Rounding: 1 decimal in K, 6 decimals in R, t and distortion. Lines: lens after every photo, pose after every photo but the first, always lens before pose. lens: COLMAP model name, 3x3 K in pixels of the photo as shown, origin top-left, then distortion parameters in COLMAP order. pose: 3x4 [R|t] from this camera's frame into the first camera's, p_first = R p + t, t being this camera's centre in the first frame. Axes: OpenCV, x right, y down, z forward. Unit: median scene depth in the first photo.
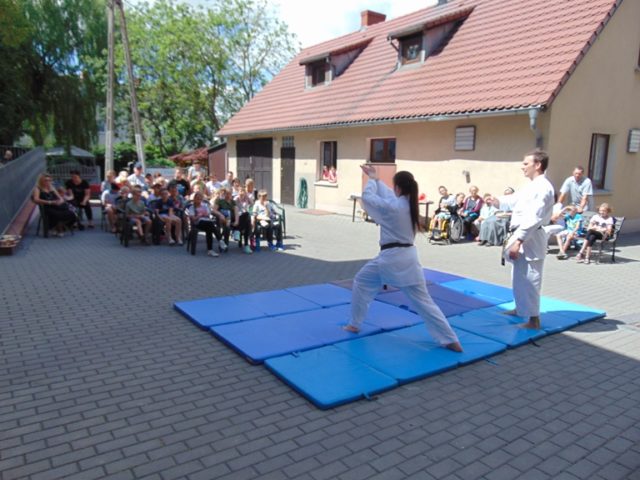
lens RADIAL K [[478.4, 0, 320.7], [0, 478.4, 243.3], [0, 0, 1]] dist [-0.031167, 0.066413]
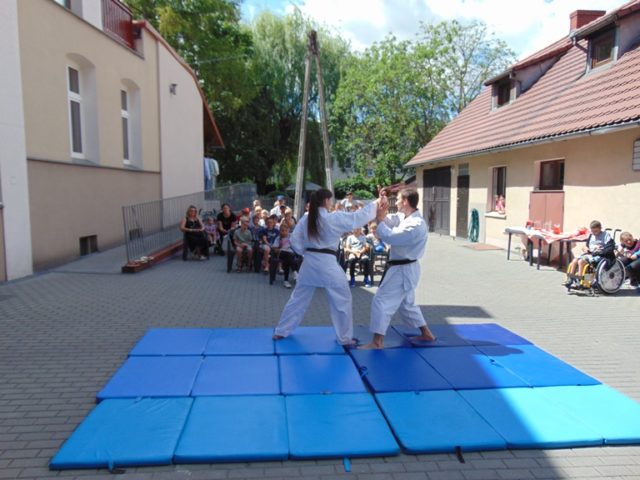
lens RADIAL K [[478.8, 0, 321.1], [0, 478.8, 242.3], [0, 0, 1]] dist [-0.026125, 0.060610]
pose [[0.868913, 0.031285, -0.493976, 0.204693], [-0.064295, 0.996679, -0.049974, -0.012985], [0.490772, 0.075183, 0.868038, 0.105998]]
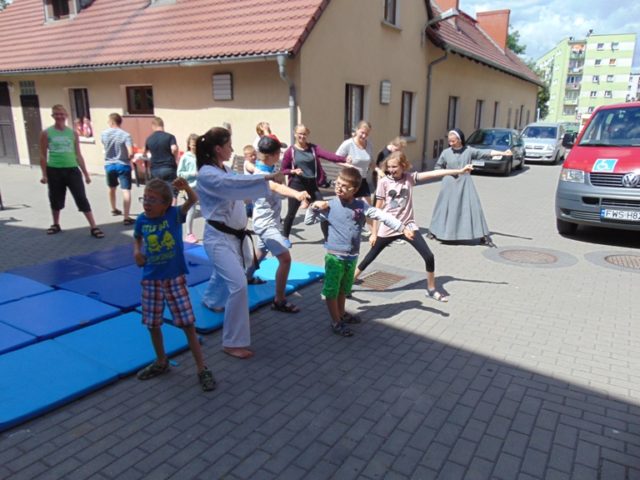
lens RADIAL K [[477.8, 0, 321.0], [0, 477.8, 242.2], [0, 0, 1]] dist [-0.020467, 0.049085]
pose [[0.927042, -0.100727, 0.361175, 0.100636], [0.065955, 0.992028, 0.107375, -0.007725], [-0.369111, -0.075720, 0.926295, 0.048759]]
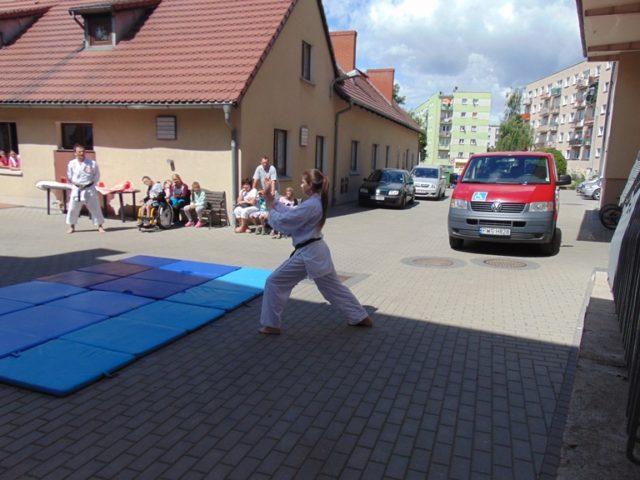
lens RADIAL K [[478.8, 0, 321.1], [0, 478.8, 242.3], [0, 0, 1]] dist [-0.026125, 0.060610]
pose [[0.822307, -0.085516, 0.562582, -0.021112], [0.072624, 0.996330, 0.045295, 0.003837], [-0.564391, 0.003610, 0.825499, -0.034875]]
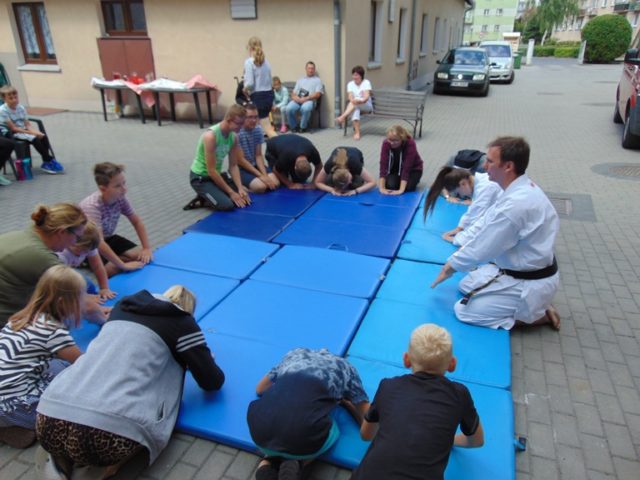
lens RADIAL K [[478.8, 0, 321.1], [0, 478.8, 242.3], [0, 0, 1]] dist [-0.026125, 0.060610]
pose [[0.822821, -0.237009, 0.516520, -0.089781], [0.106073, 0.956962, 0.270133, -0.030365], [-0.558314, -0.167482, 0.812549, 0.173032]]
